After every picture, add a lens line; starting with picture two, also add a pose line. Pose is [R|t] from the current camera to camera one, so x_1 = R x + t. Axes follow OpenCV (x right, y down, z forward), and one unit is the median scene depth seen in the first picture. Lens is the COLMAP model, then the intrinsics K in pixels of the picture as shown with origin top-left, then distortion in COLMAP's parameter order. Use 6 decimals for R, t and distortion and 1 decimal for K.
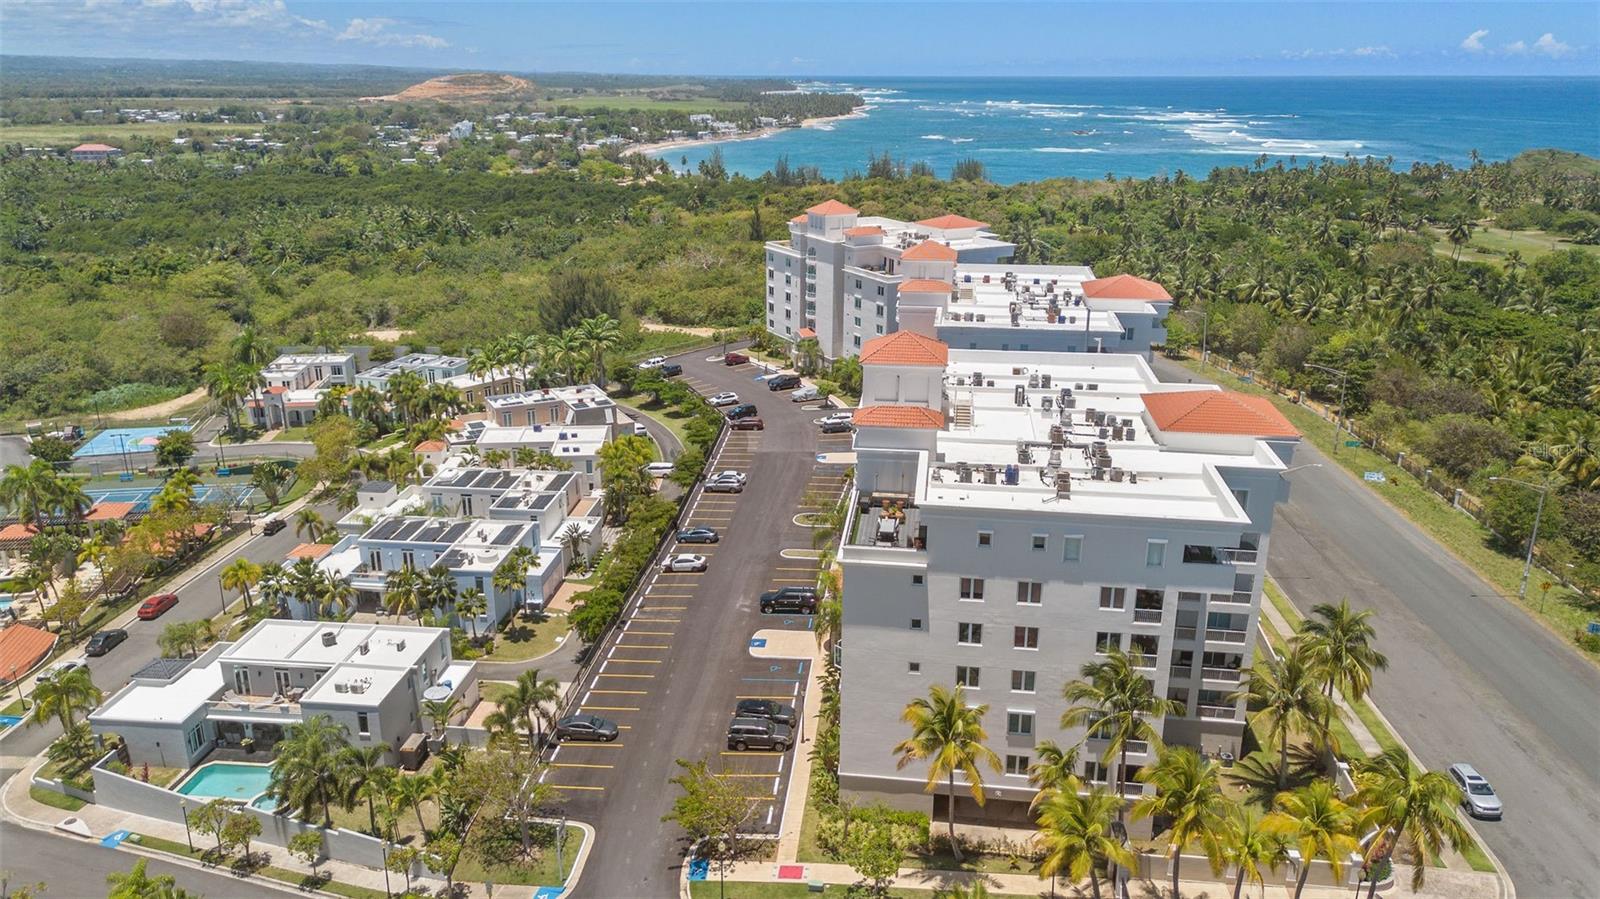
lens RADIAL K [[1128.8, 0, 805.7], [0, 1128.8, 445.2], [0, 0, 1]] dist [0.024012, -0.005961]
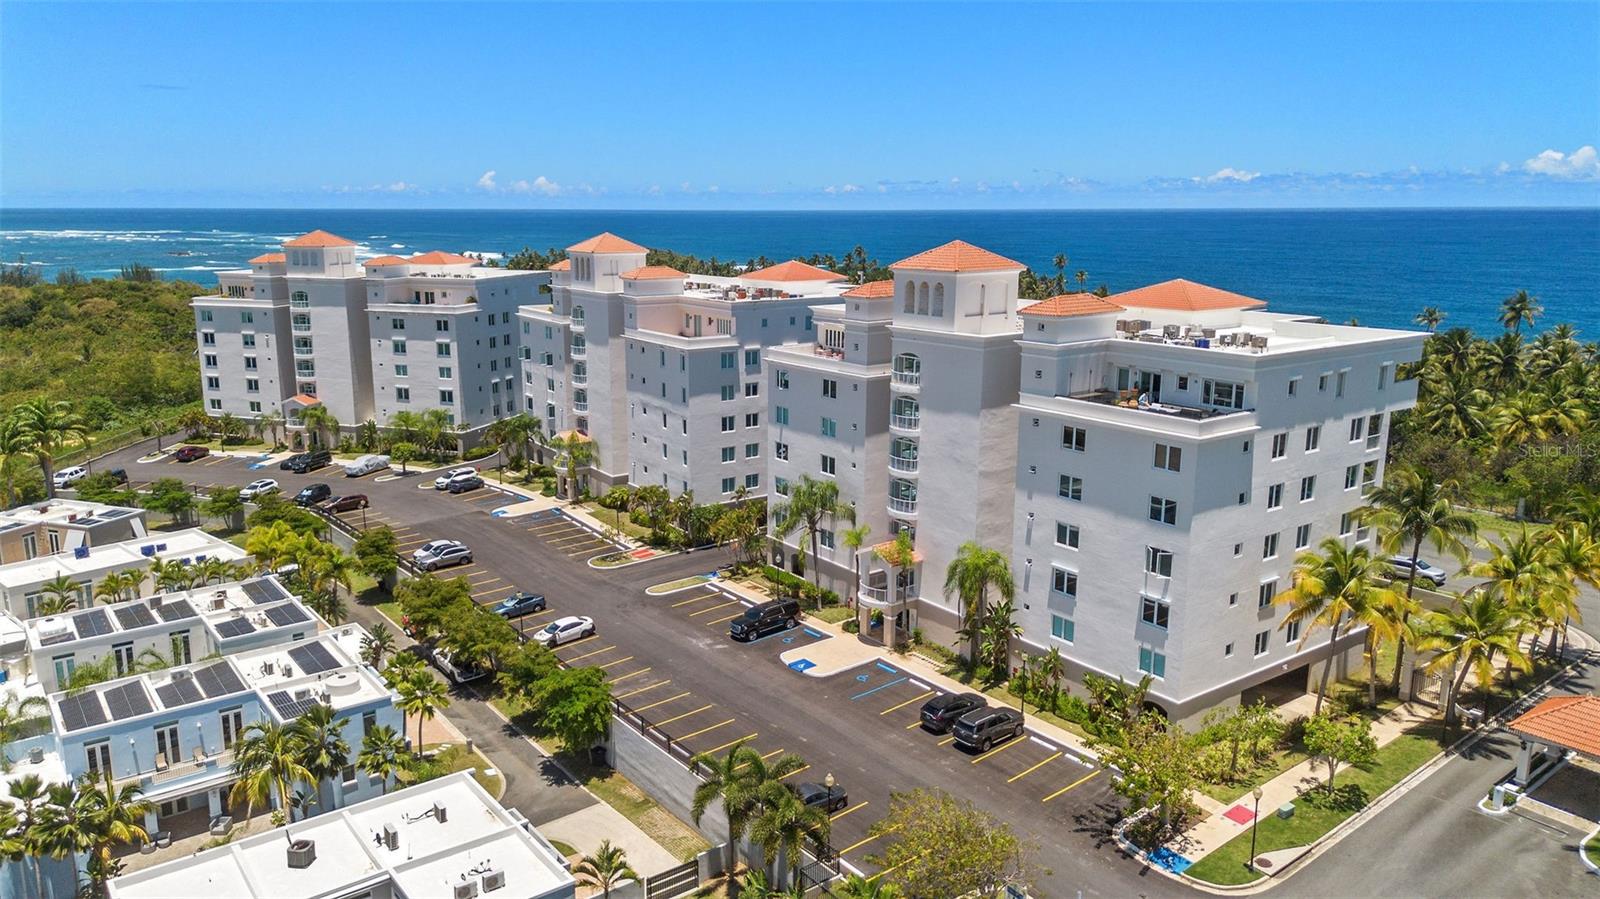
lens RADIAL K [[1128.8, 0, 803.1], [0, 1128.8, 453.0], [0, 0, 1]] dist [0.024012, -0.005961]
pose [[0.723461, -0.152684, 0.673269, -0.422247], [0.217759, 0.975920, -0.012674, 0.031105], [-0.655122, 0.155780, 0.739289, 0.300752]]
